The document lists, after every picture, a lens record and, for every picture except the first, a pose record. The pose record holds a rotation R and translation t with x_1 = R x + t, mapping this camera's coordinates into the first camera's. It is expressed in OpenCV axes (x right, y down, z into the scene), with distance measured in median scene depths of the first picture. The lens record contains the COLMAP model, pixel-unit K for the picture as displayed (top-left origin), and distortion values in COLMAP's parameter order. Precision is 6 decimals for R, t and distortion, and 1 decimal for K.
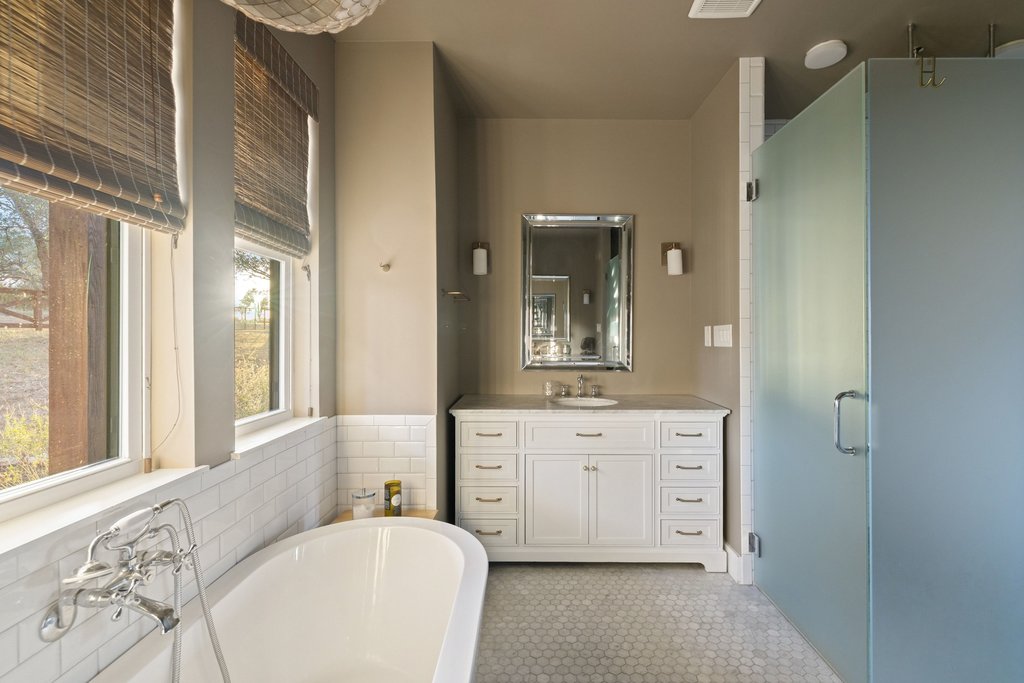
lens RADIAL K [[459.8, 0, 513.1], [0, 459.8, 335.7], [0, 0, 1]] dist [-0.000310, 0.001149]
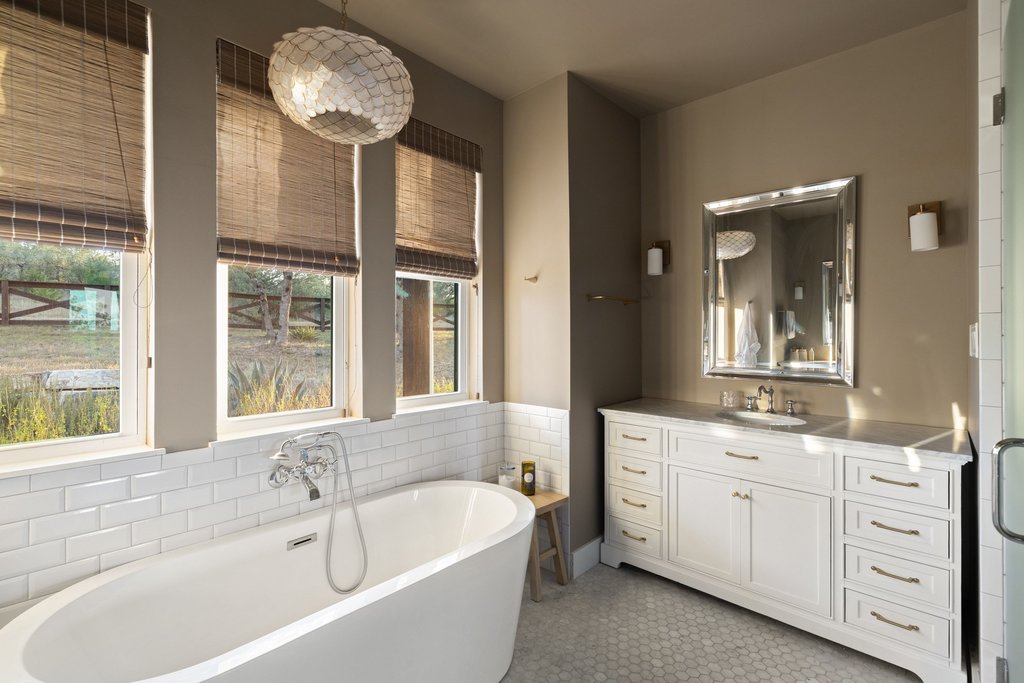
lens RADIAL K [[459.8, 0, 492.4], [0, 459.8, 337.1], [0, 0, 1]] dist [-0.000310, 0.001149]
pose [[0.723355, 0.002593, -0.690472, 0.454231], [-0.001611, 0.999997, 0.002068, -0.004385], [0.690475, -0.000384, 0.723356, 0.078467]]
